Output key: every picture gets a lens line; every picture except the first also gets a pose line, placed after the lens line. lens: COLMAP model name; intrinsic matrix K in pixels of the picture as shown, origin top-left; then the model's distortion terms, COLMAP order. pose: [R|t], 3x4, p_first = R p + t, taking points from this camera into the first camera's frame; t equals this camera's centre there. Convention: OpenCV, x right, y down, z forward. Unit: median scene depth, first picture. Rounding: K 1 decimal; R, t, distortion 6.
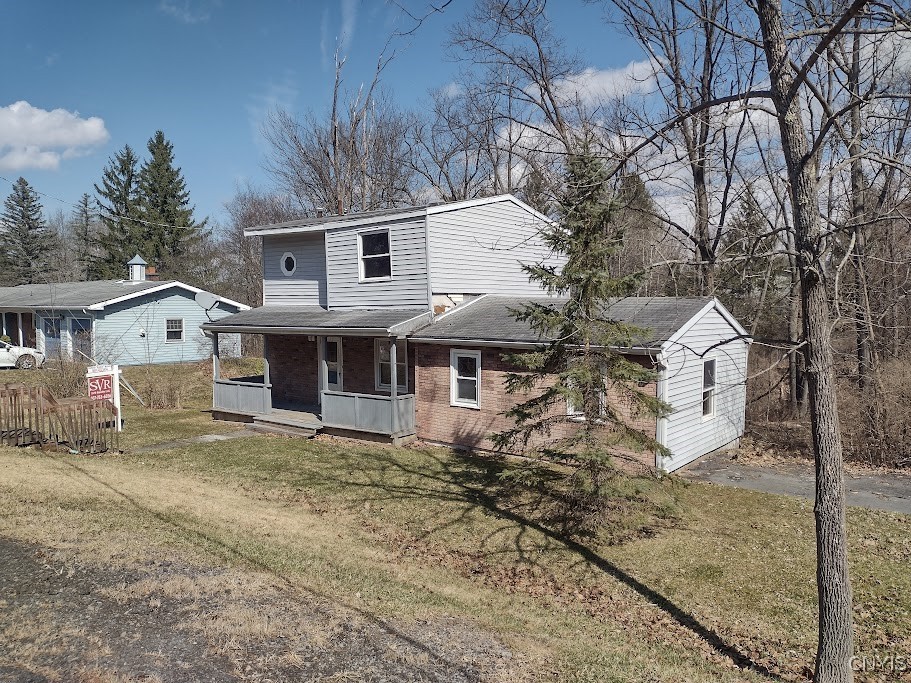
lens RADIAL K [[677.9, 0, 459.2], [0, 677.9, 340.2], [0, 0, 1]] dist [0.075753, -0.090675]
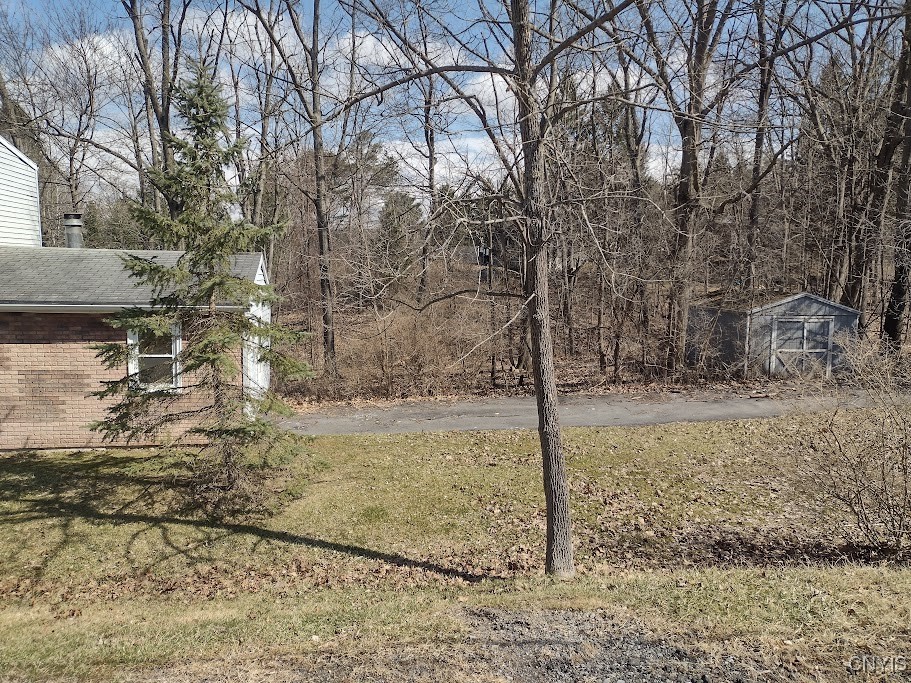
lens RADIAL K [[677.9, 0, 459.2], [0, 677.9, 340.2], [0, 0, 1]] dist [0.075753, -0.090675]
pose [[0.670489, -0.074004, 0.738219, -0.245527], [0.026391, 0.996762, 0.075951, -0.006128], [-0.741450, -0.031442, 0.670271, 0.159492]]
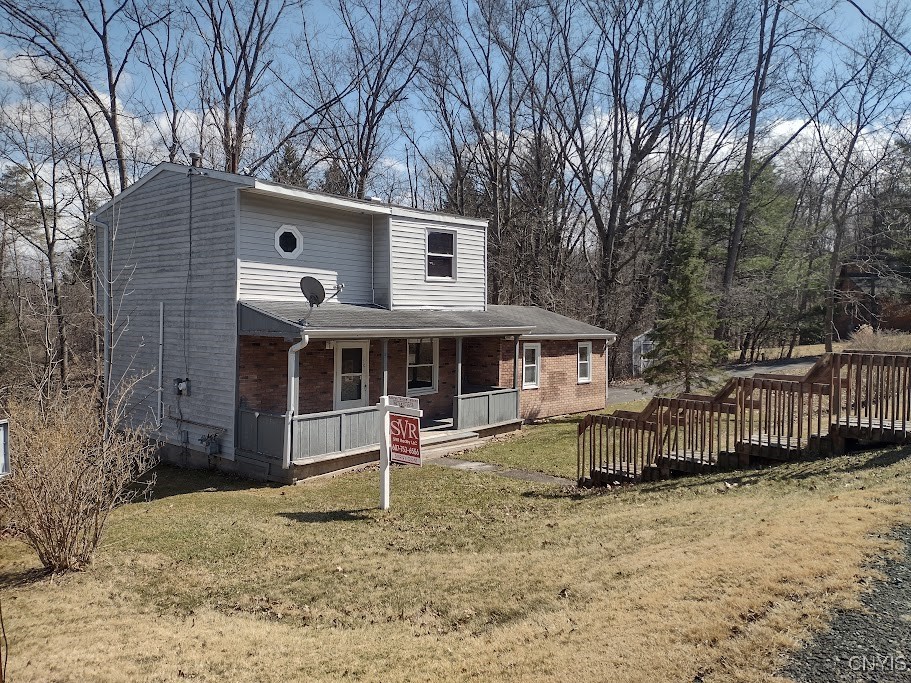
lens RADIAL K [[677.9, 0, 459.2], [0, 677.9, 340.2], [0, 0, 1]] dist [0.075753, -0.090675]
pose [[0.062406, -0.041250, 0.997198, -1.309313], [0.025888, 0.998876, 0.039699, -0.047227], [-0.997715, 0.023338, 0.063404, 1.086116]]
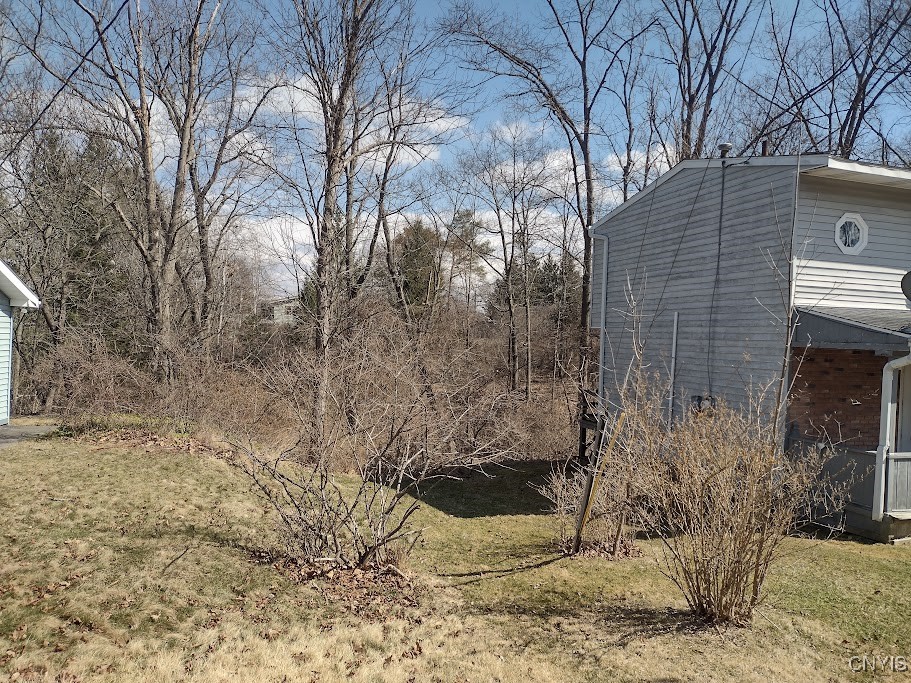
lens RADIAL K [[677.9, 0, 459.2], [0, 677.9, 340.2], [0, 0, 1]] dist [0.075753, -0.090675]
pose [[0.577717, 0.002226, 0.816234, -1.252943], [0.006855, 0.999948, -0.007579, -0.030406], [-0.816208, 0.009973, 0.577672, 1.297613]]
